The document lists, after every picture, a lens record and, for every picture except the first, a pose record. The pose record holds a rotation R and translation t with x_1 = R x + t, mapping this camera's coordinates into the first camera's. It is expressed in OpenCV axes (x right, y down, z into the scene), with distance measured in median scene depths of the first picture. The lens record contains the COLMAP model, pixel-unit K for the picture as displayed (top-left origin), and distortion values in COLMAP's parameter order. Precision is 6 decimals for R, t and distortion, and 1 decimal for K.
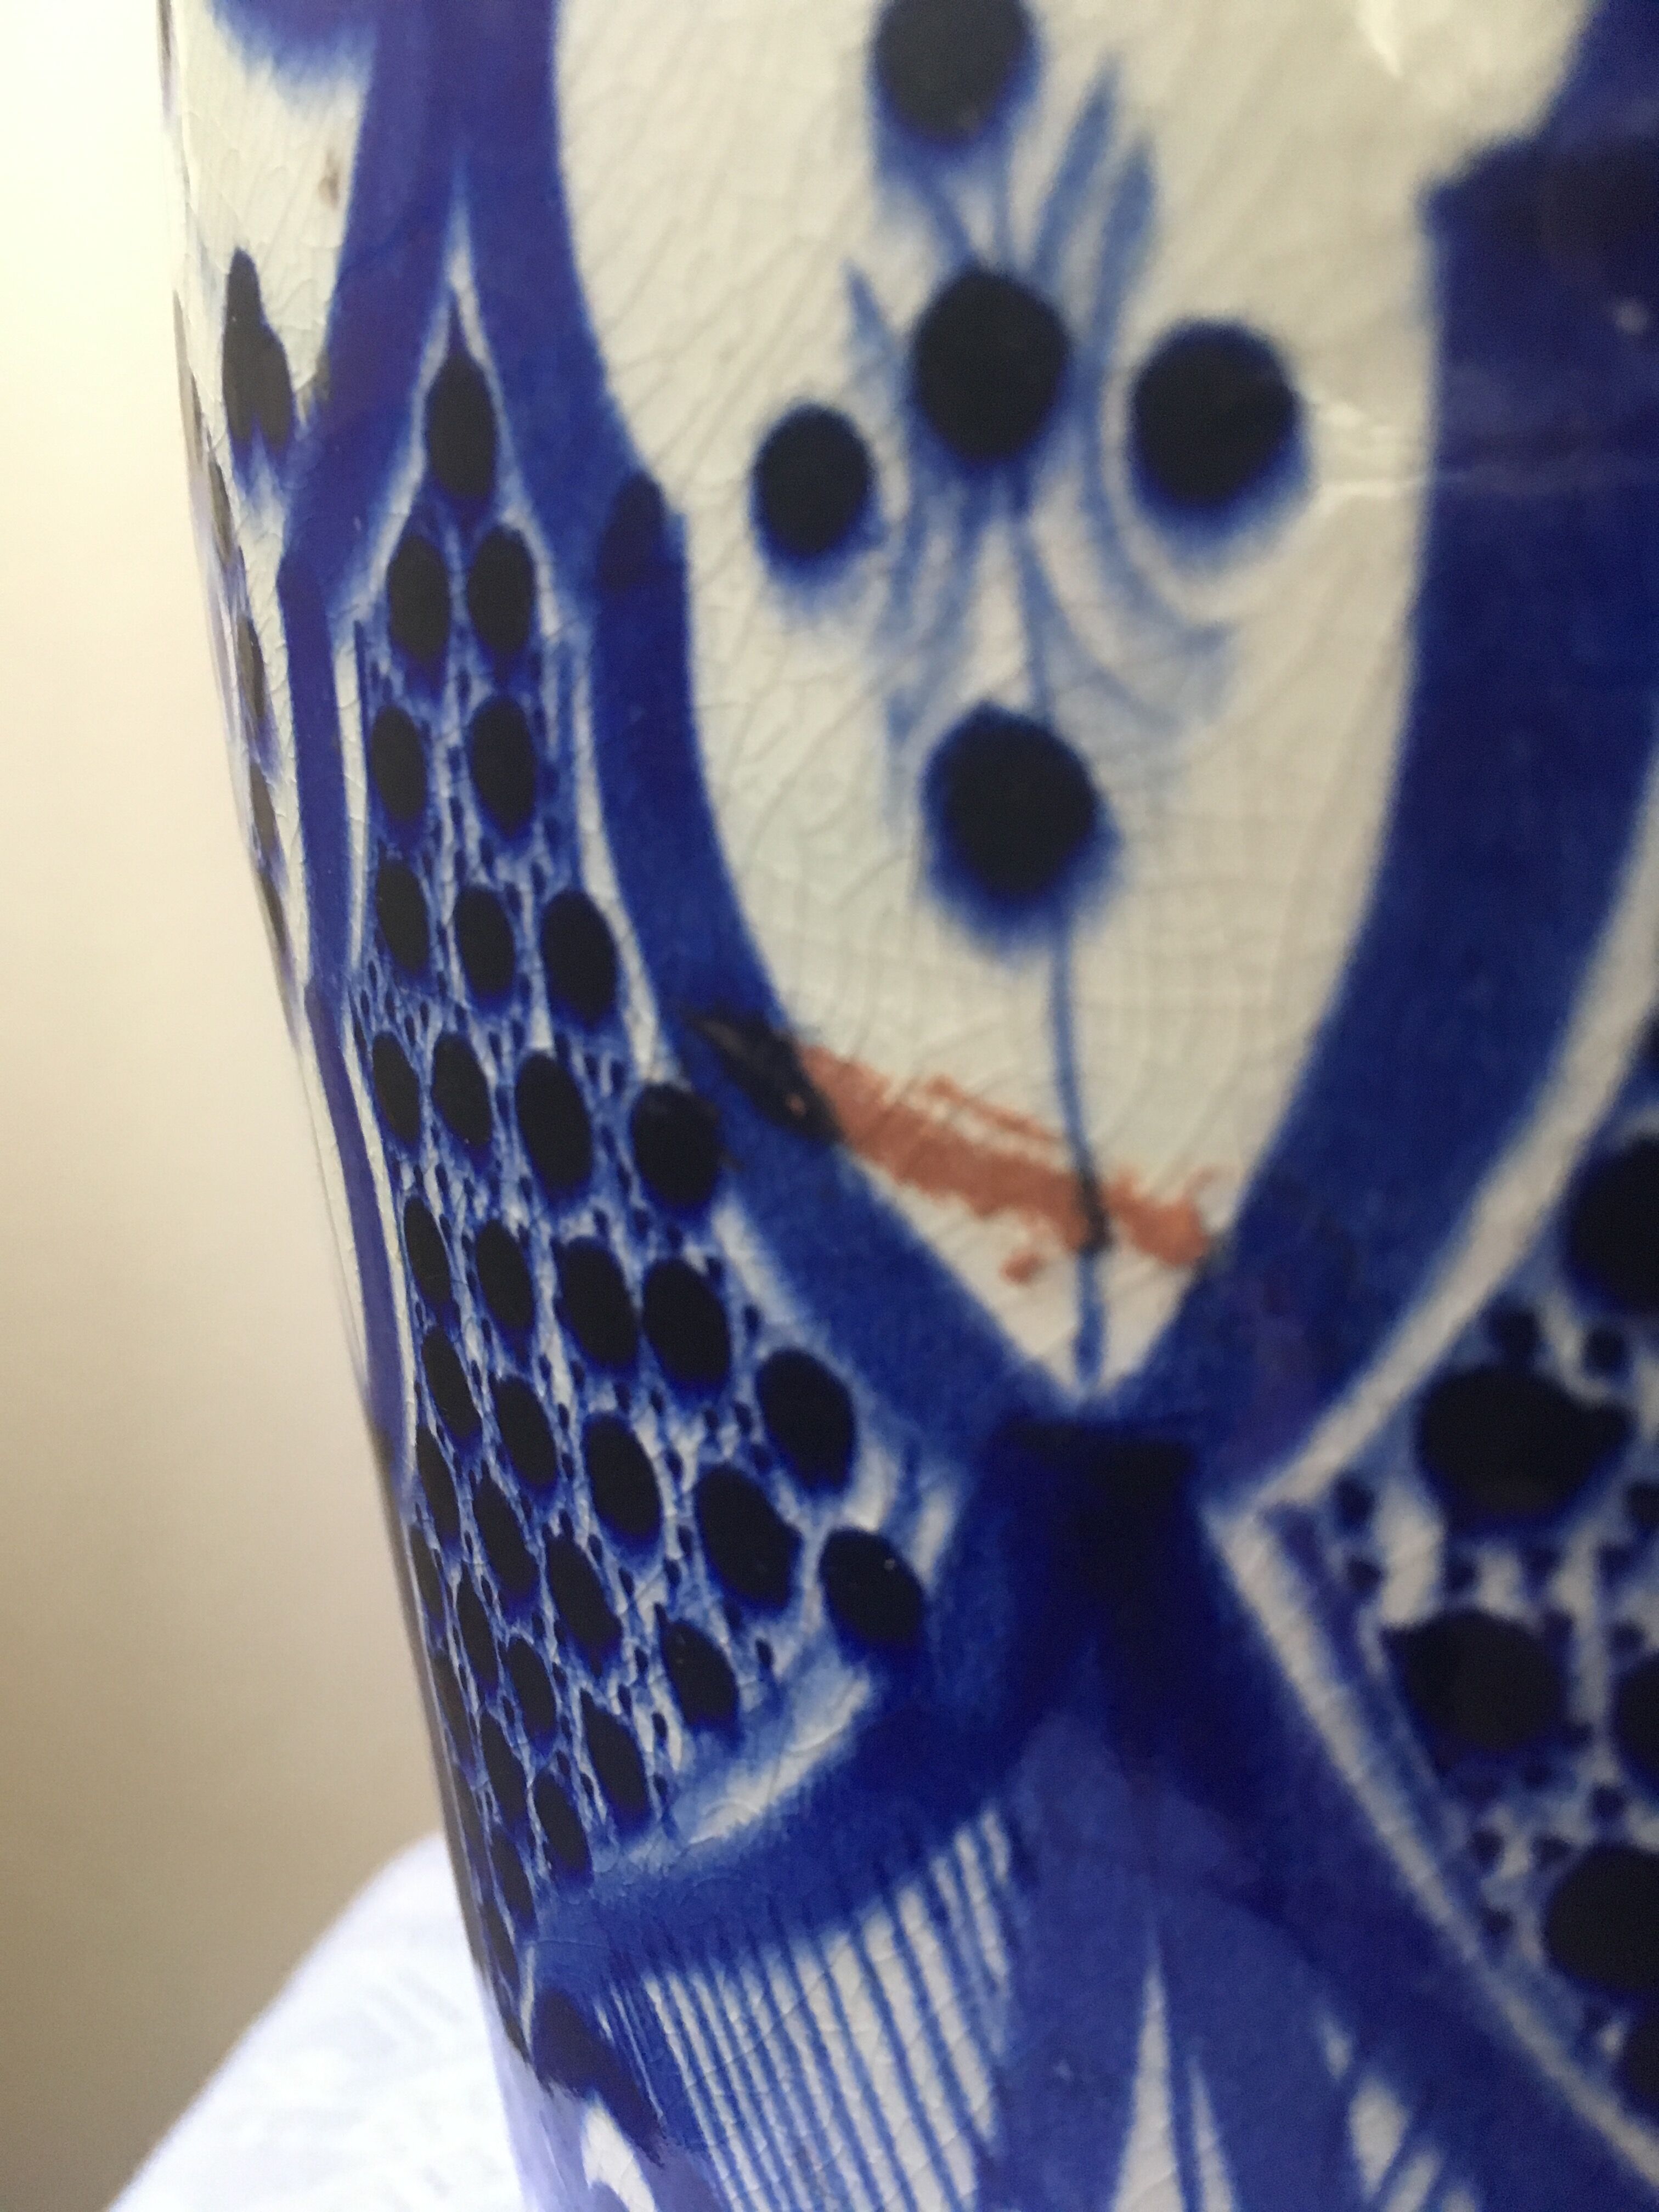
lens RADIAL K [[1903.8, 0, 829.5], [0, 1903.8, 1106.0], [0, 0, 1]] dist [0.010730, -0.011106]
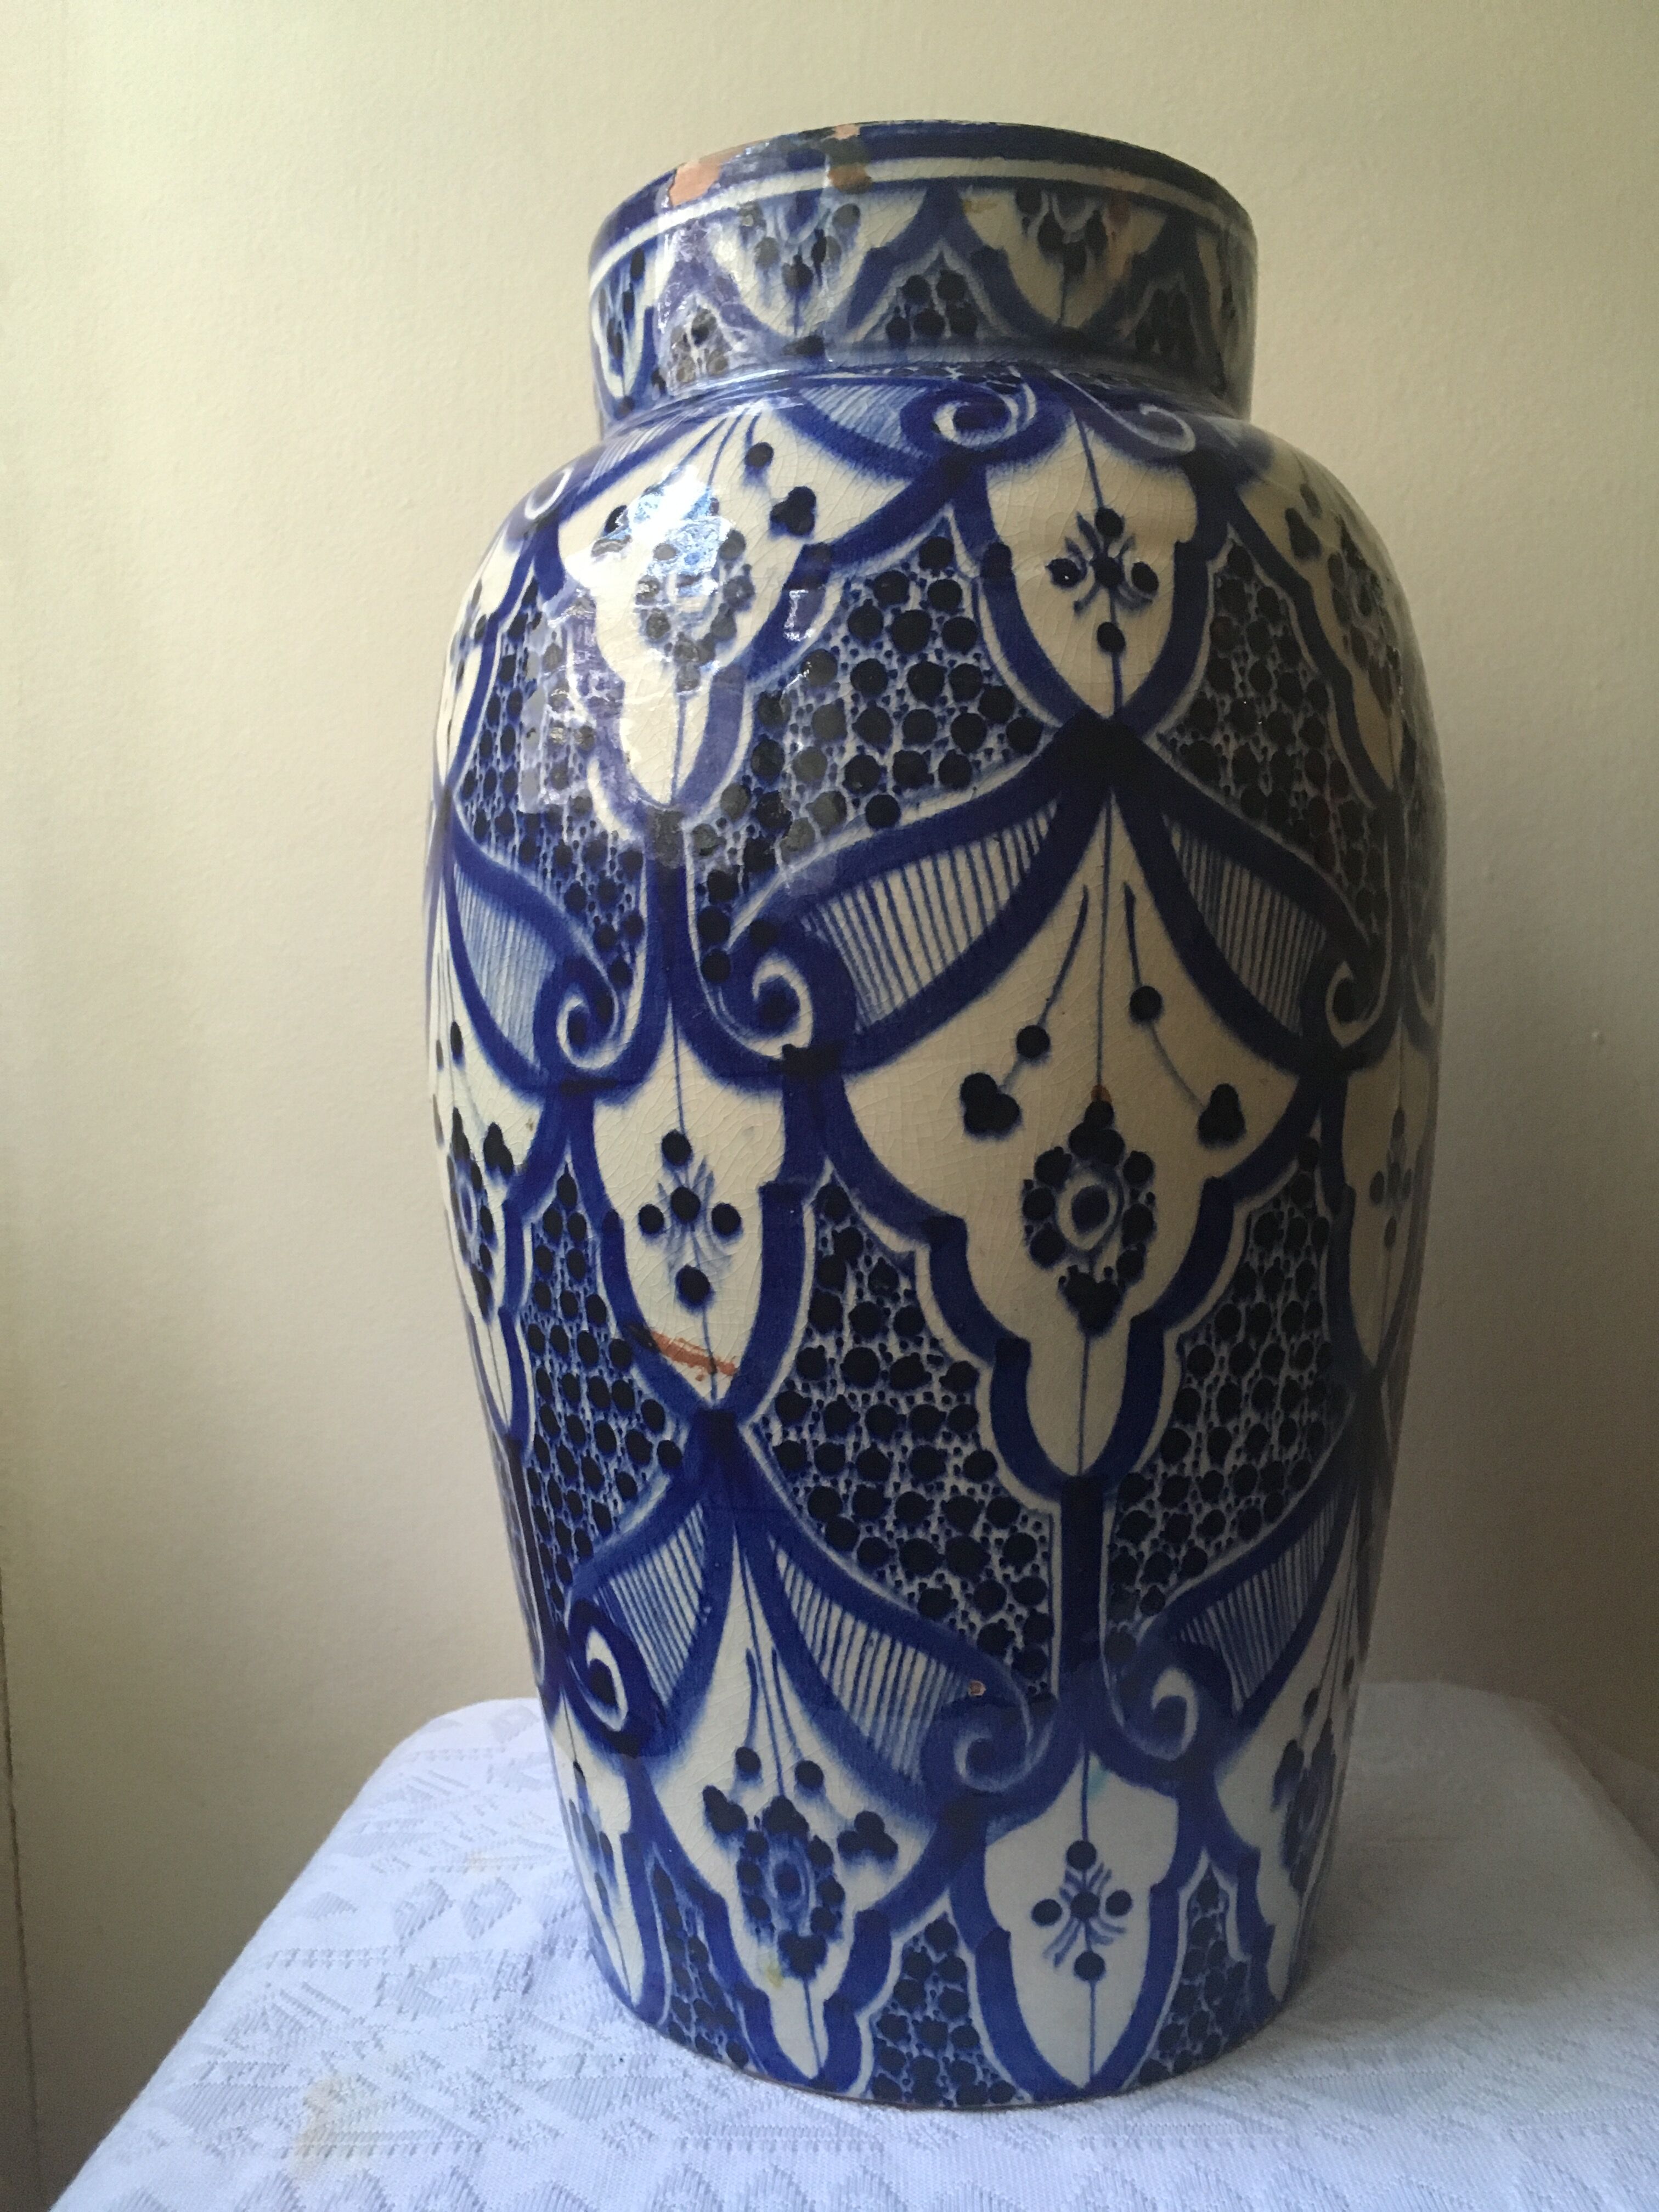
lens RADIAL K [[1903.8, 0, 829.5], [0, 1903.8, 1106.0], [0, 0, 1]] dist [0.010730, -0.011106]
pose [[0.992206, -0.026479, 0.121765, -0.121500], [0.035587, 0.996679, -0.073246, -0.203929], [-0.119421, 0.077008, 0.989853, -3.349651]]
